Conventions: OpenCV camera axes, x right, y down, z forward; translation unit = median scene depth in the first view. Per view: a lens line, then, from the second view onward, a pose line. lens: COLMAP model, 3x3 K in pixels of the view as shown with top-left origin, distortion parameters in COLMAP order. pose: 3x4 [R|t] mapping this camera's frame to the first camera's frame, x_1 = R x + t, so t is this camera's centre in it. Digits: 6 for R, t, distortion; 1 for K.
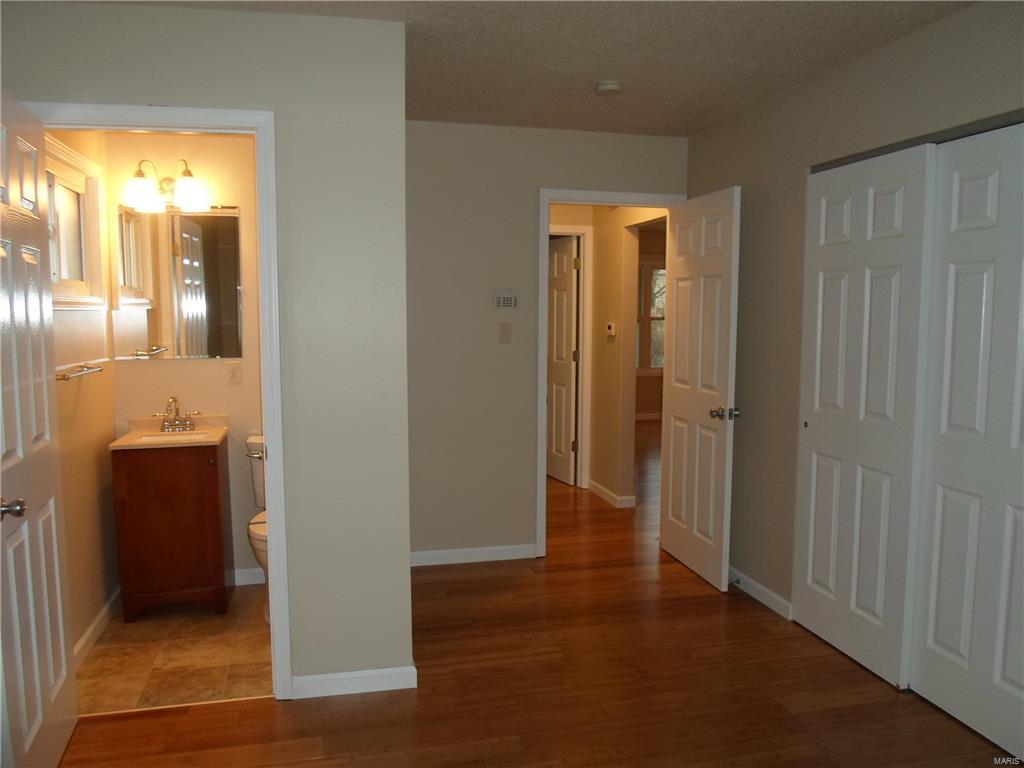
lens RADIAL K [[786.4, 0, 512.0], [0, 786.4, 384.0], [0, 0, 1]] dist [-0.002621, -0.000868]
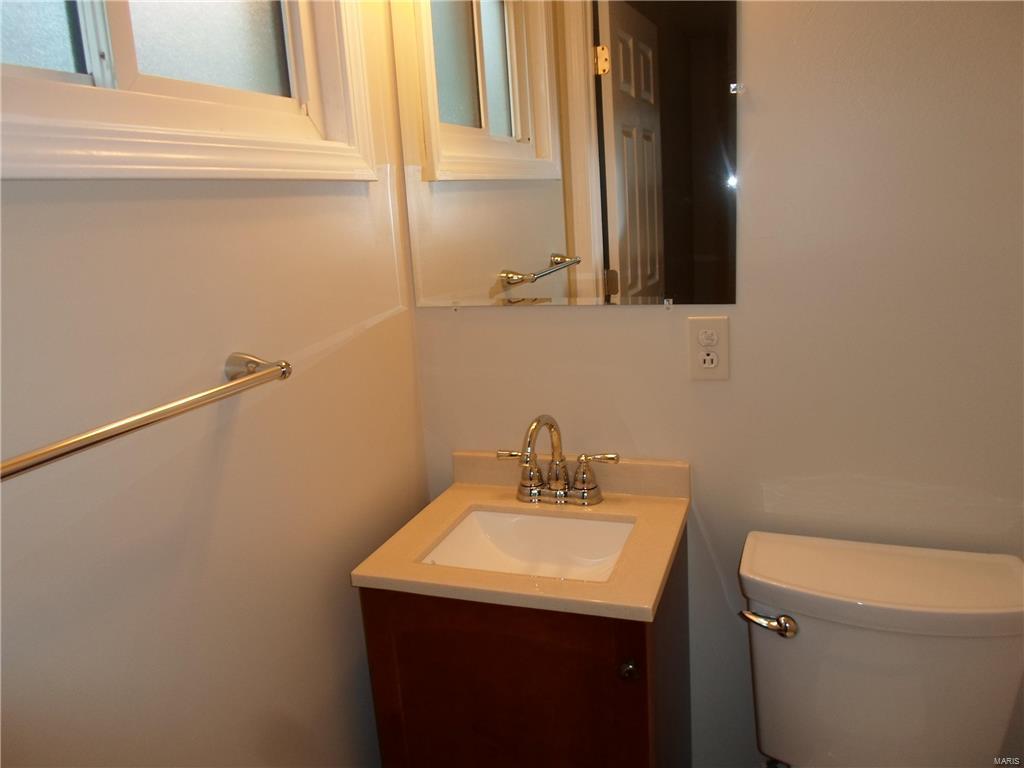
lens RADIAL K [[783.6, 0, 502.6], [0, 783.6, 375.2], [0, 0, 1]] dist [-0.035843, -0.000925]
pose [[0.819138, 0.074572, -0.568729, -0.245857], [0.009820, 0.989544, 0.143893, -0.053718], [0.573513, -0.123453, 0.809841, 0.705548]]
